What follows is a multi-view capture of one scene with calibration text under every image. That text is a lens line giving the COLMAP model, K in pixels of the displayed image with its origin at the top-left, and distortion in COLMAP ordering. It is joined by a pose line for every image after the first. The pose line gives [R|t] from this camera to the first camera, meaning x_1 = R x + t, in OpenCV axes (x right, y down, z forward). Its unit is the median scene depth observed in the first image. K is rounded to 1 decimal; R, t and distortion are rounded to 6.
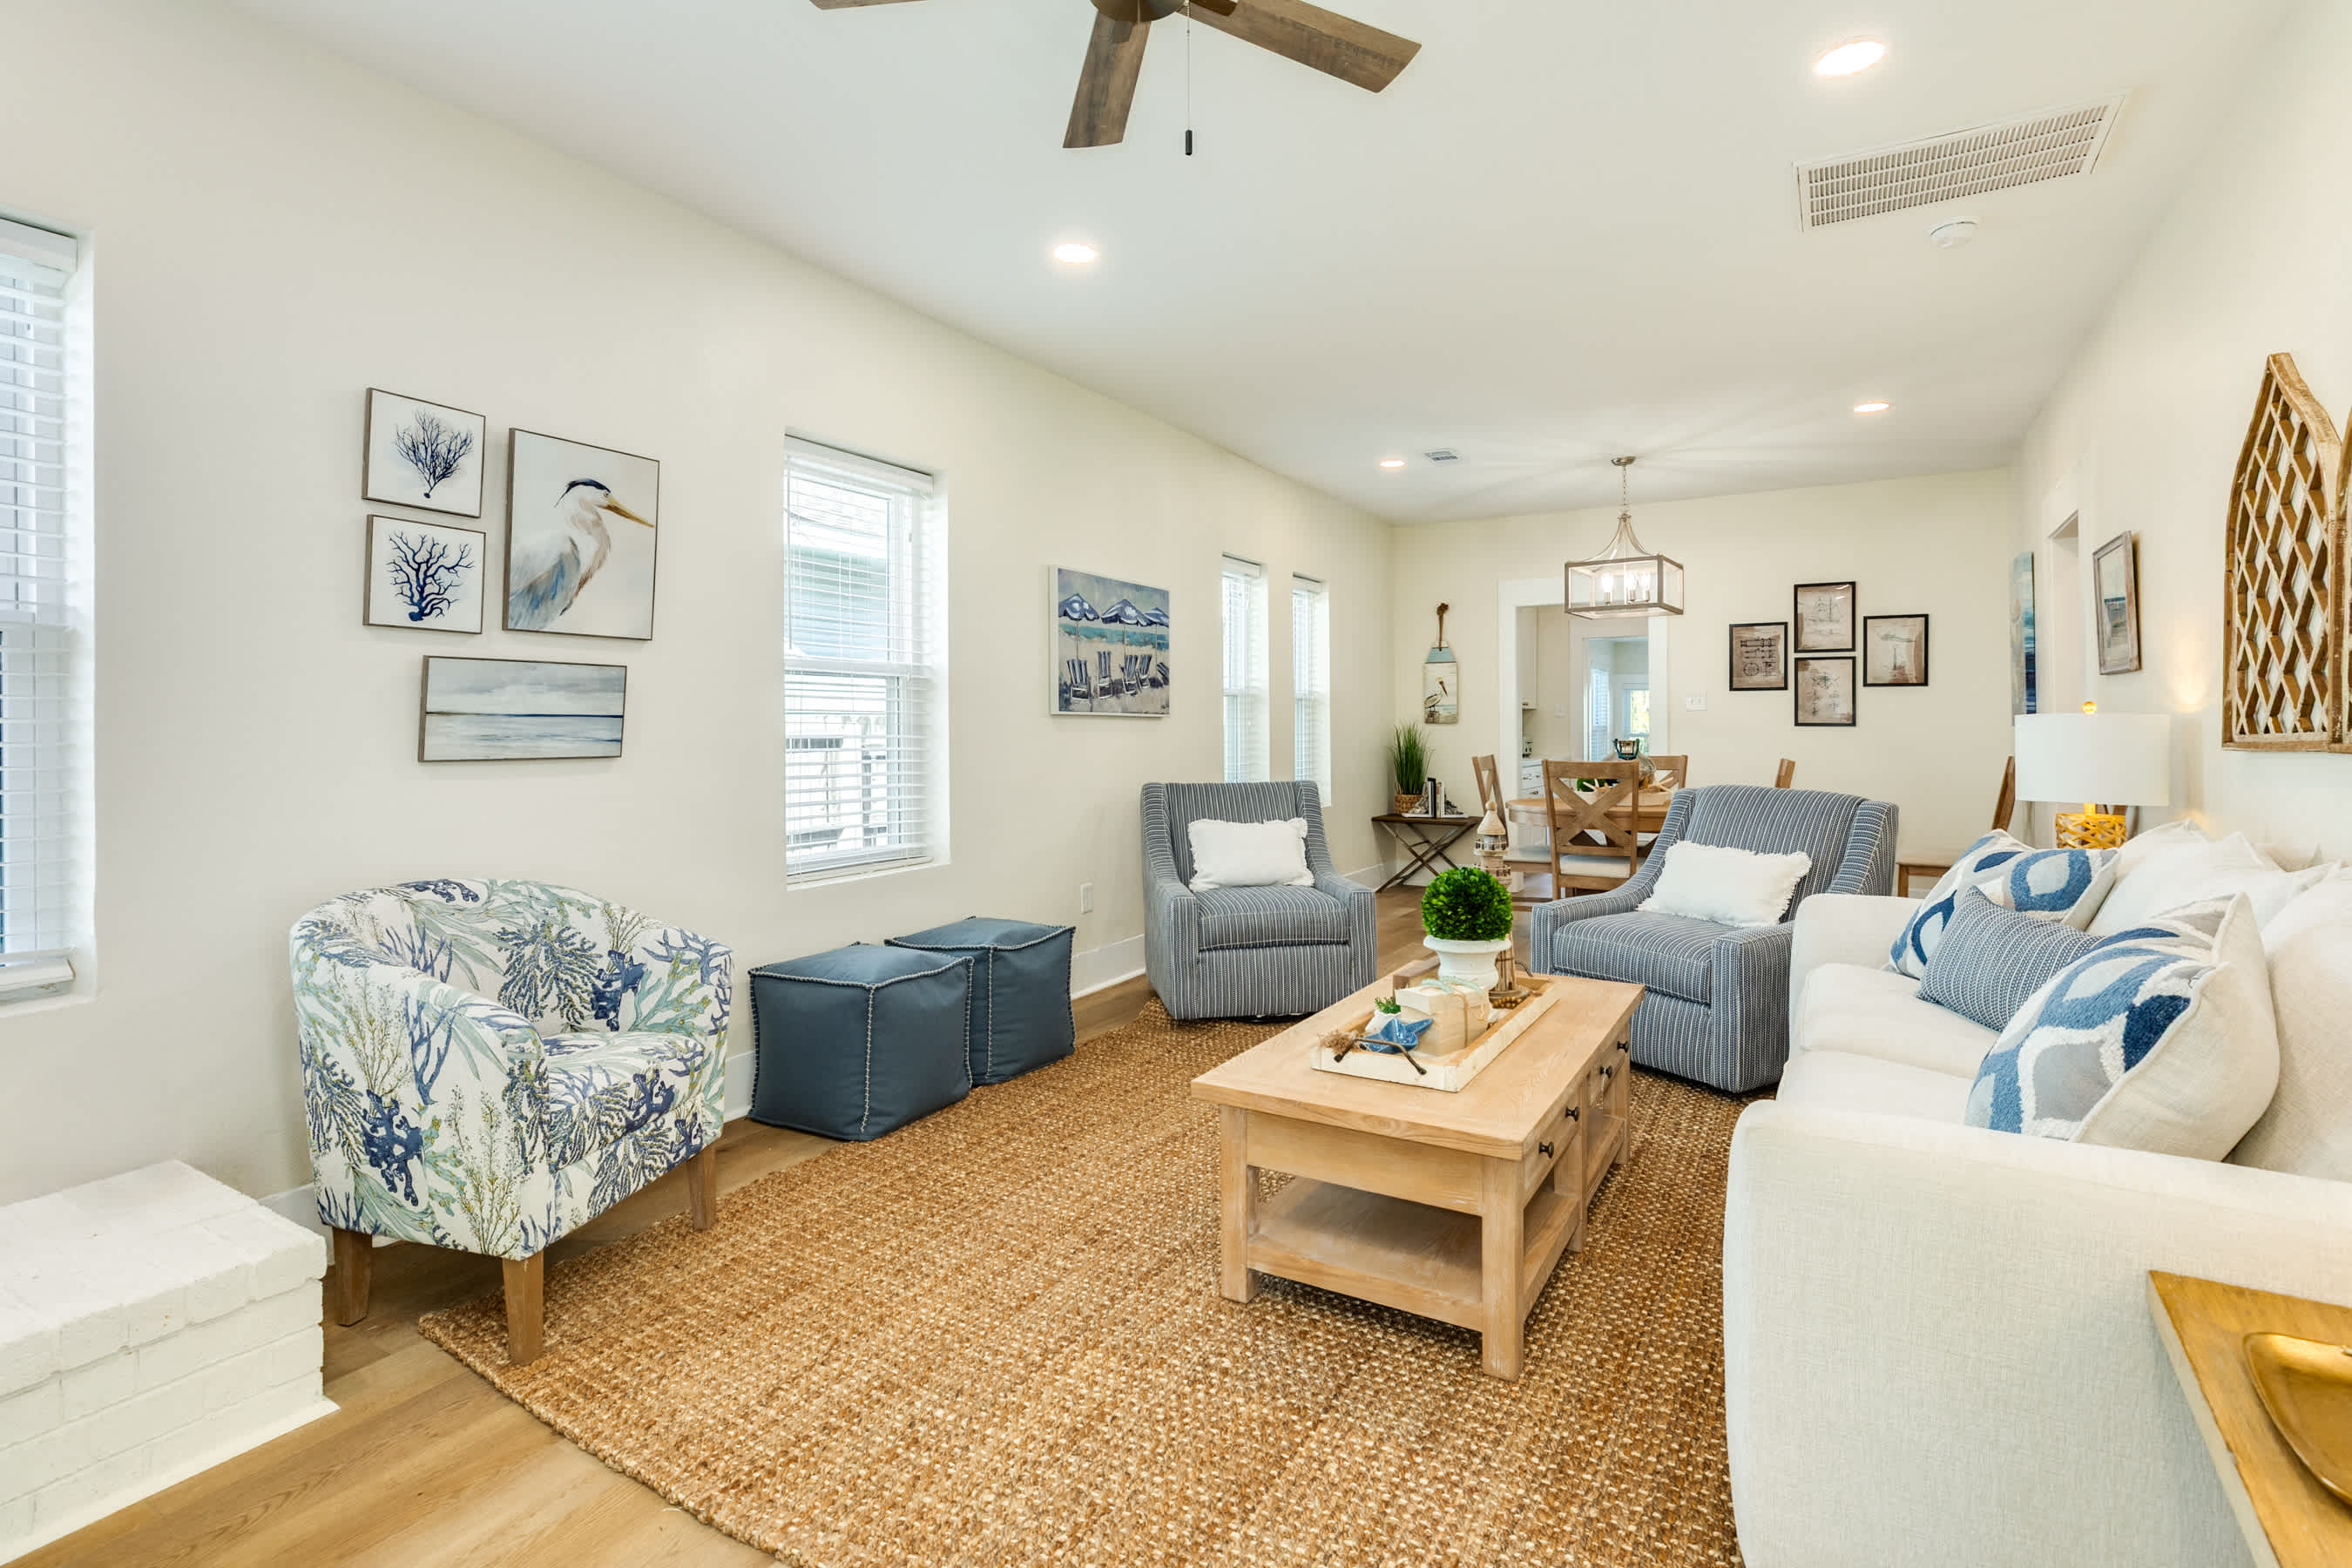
lens RADIAL K [[1054.5, 0, 1175.2], [0, 1054.5, 780.2], [0, 0, 1]] dist [0.005699, -0.000088]
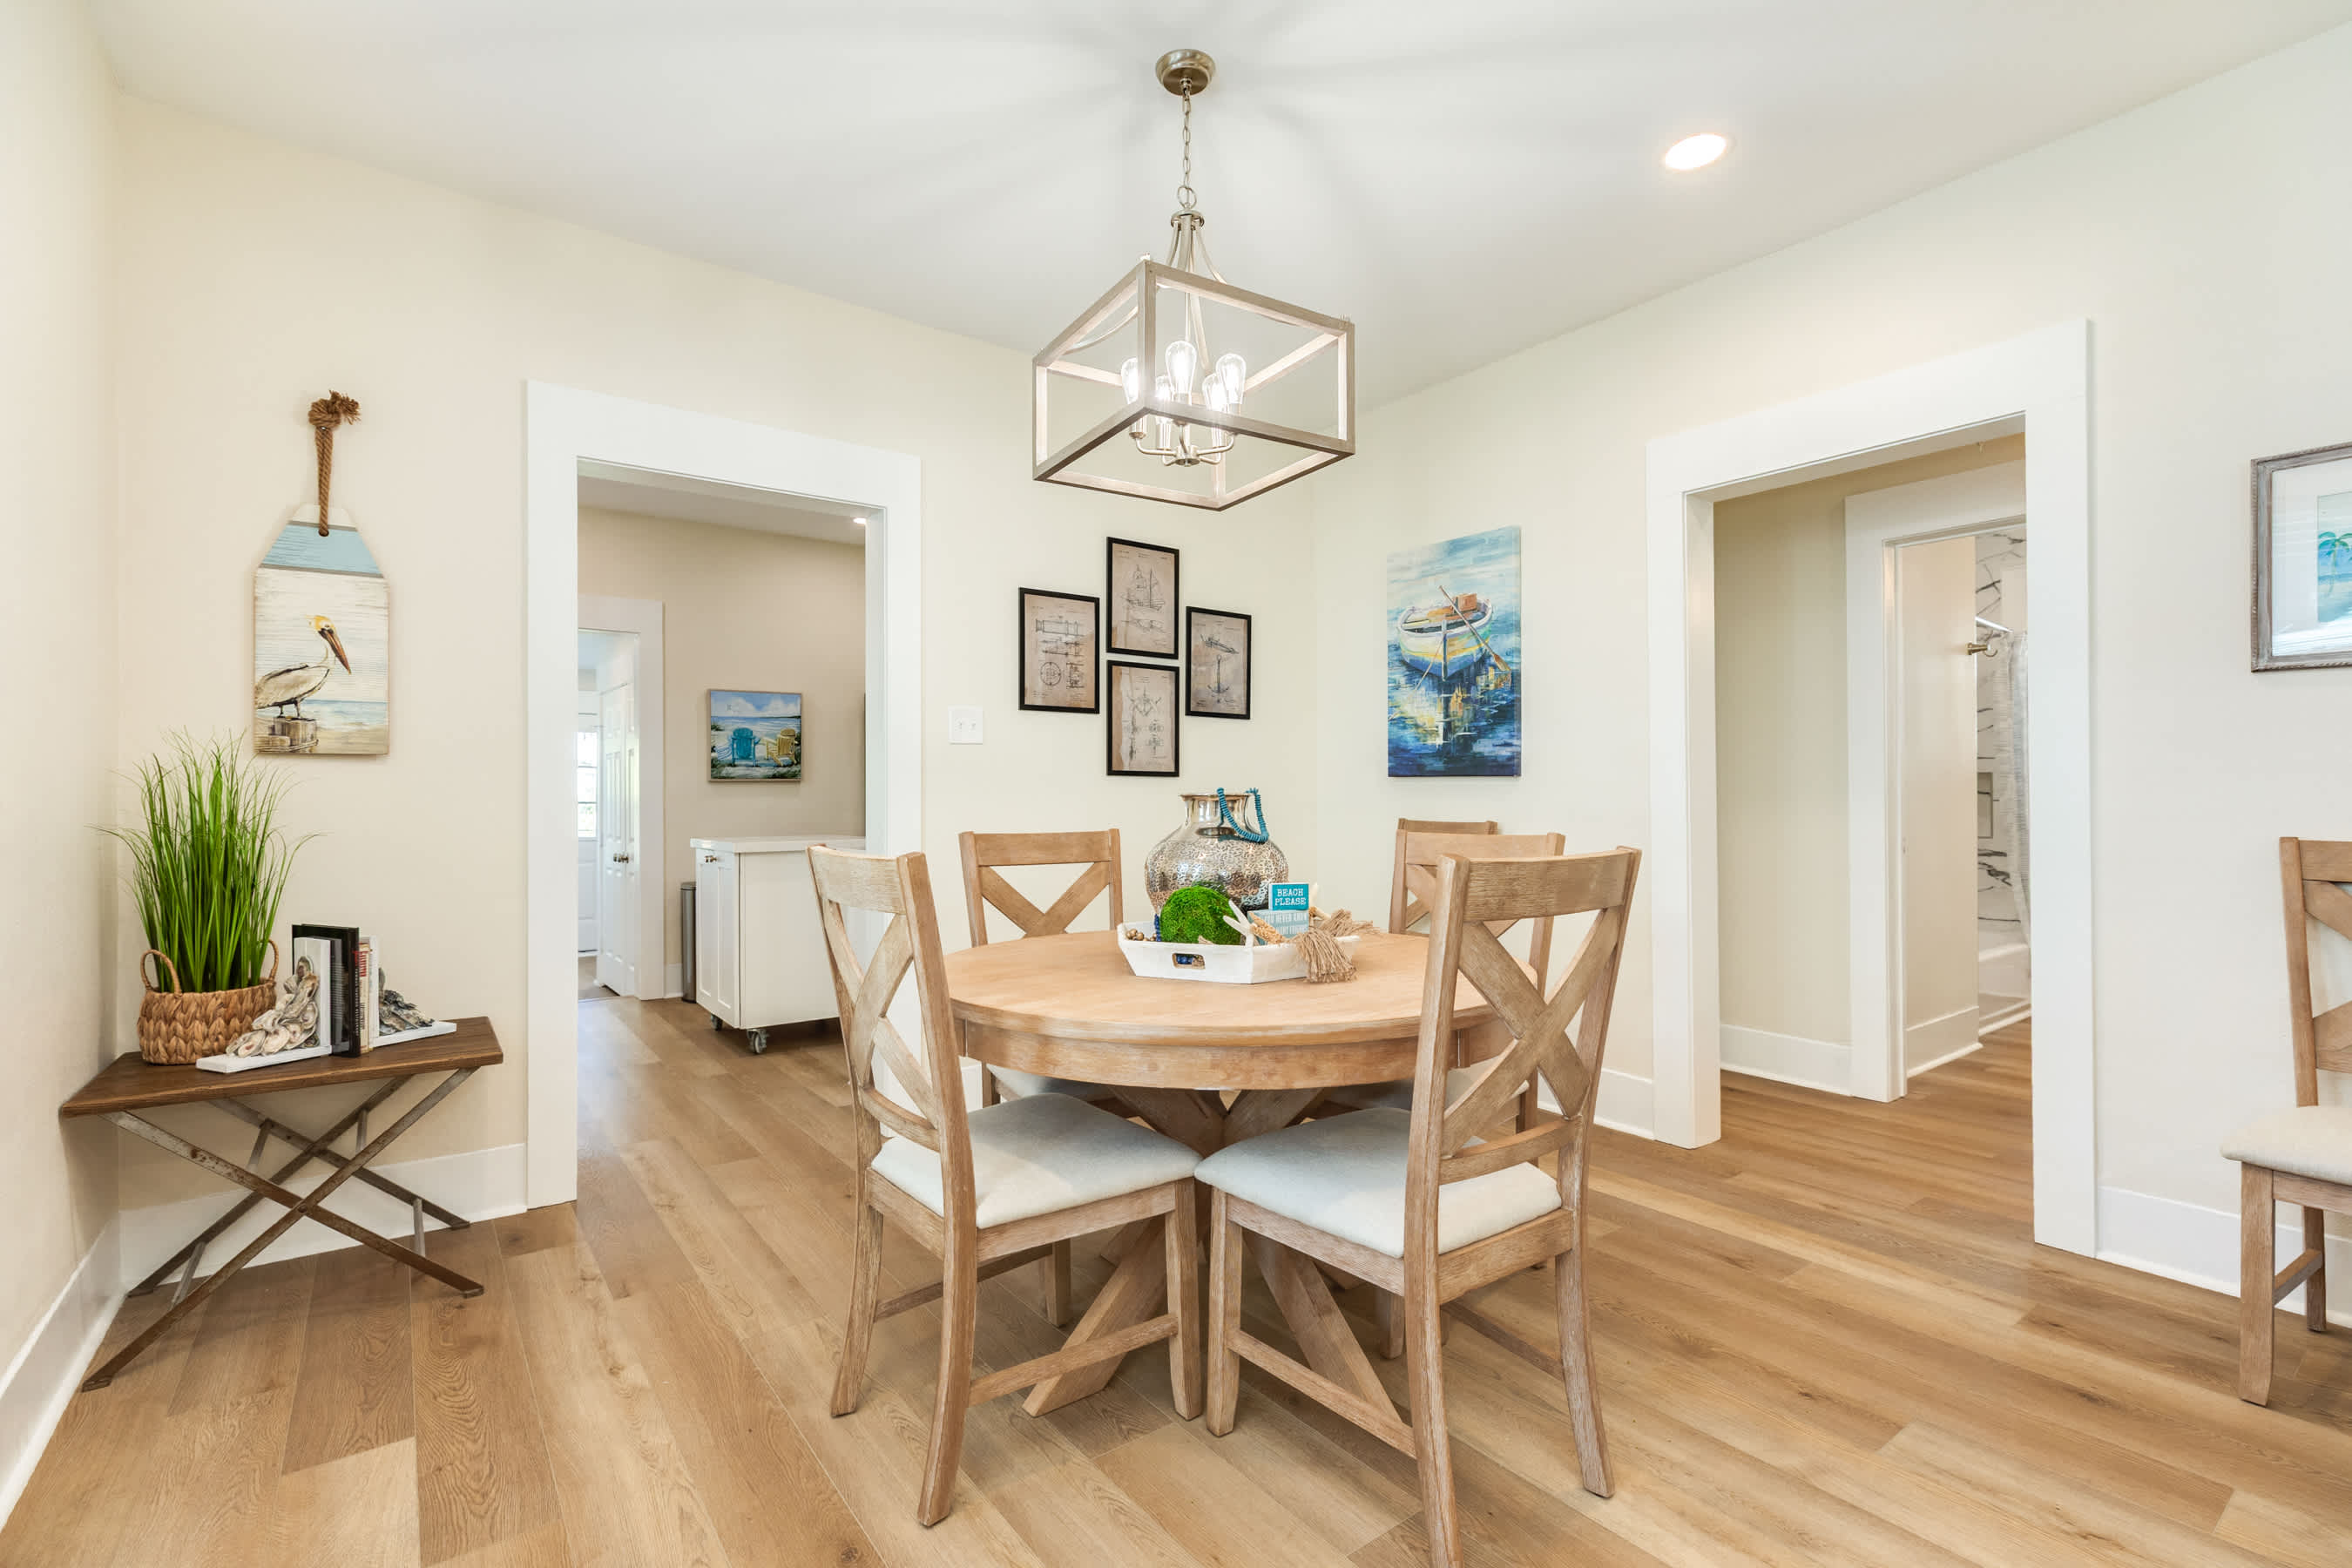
lens RADIAL K [[1054.5, 0, 1187.1], [0, 1054.5, 790.8], [0, 0, 1]] dist [0.005699, -0.000088]
pose [[0.370471, -0.001425, 0.928843, 0.051633], [0.042050, 0.998999, -0.015239, -0.031670], [-0.927892, 0.044703, 0.370160, 0.742953]]
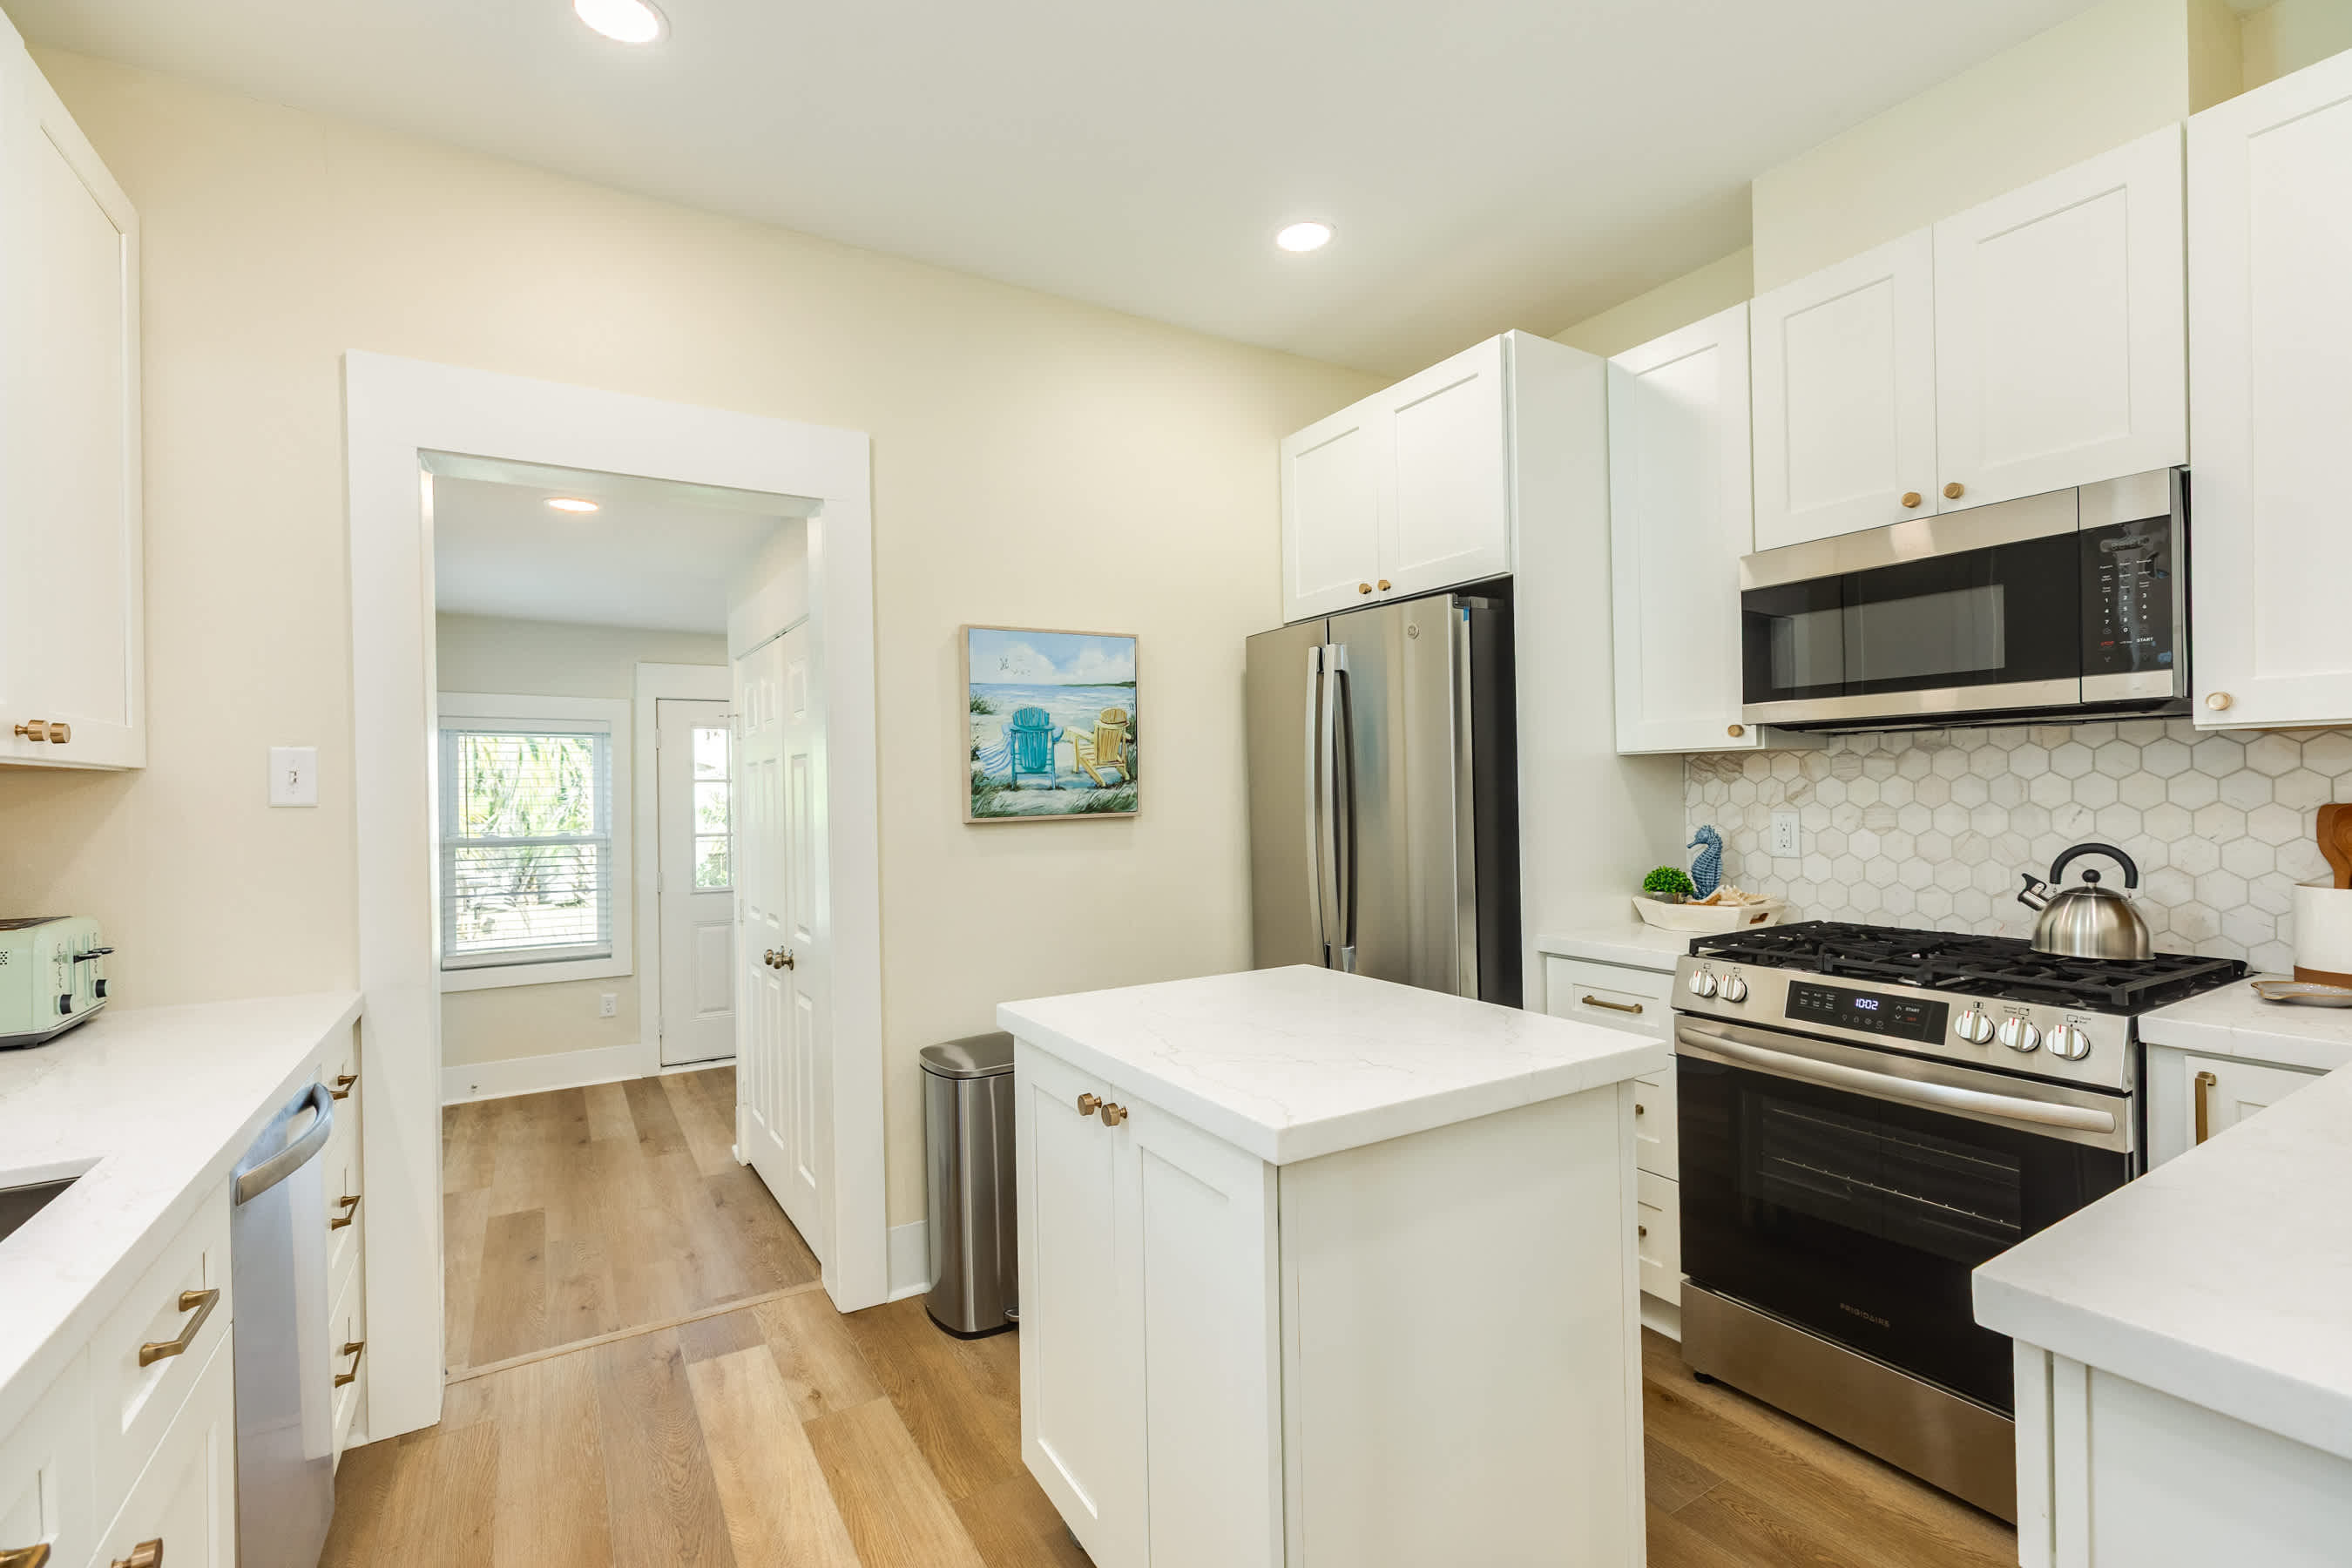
lens RADIAL K [[1054.5, 0, 1173.8], [0, 1054.5, 792.0], [0, 0, 1]] dist [0.005699, -0.000088]
pose [[0.460068, -0.014703, 0.887762, 0.236504], [0.053592, 0.998500, -0.011236, -0.053873], [-0.886265, 0.052746, 0.460166, 0.977410]]
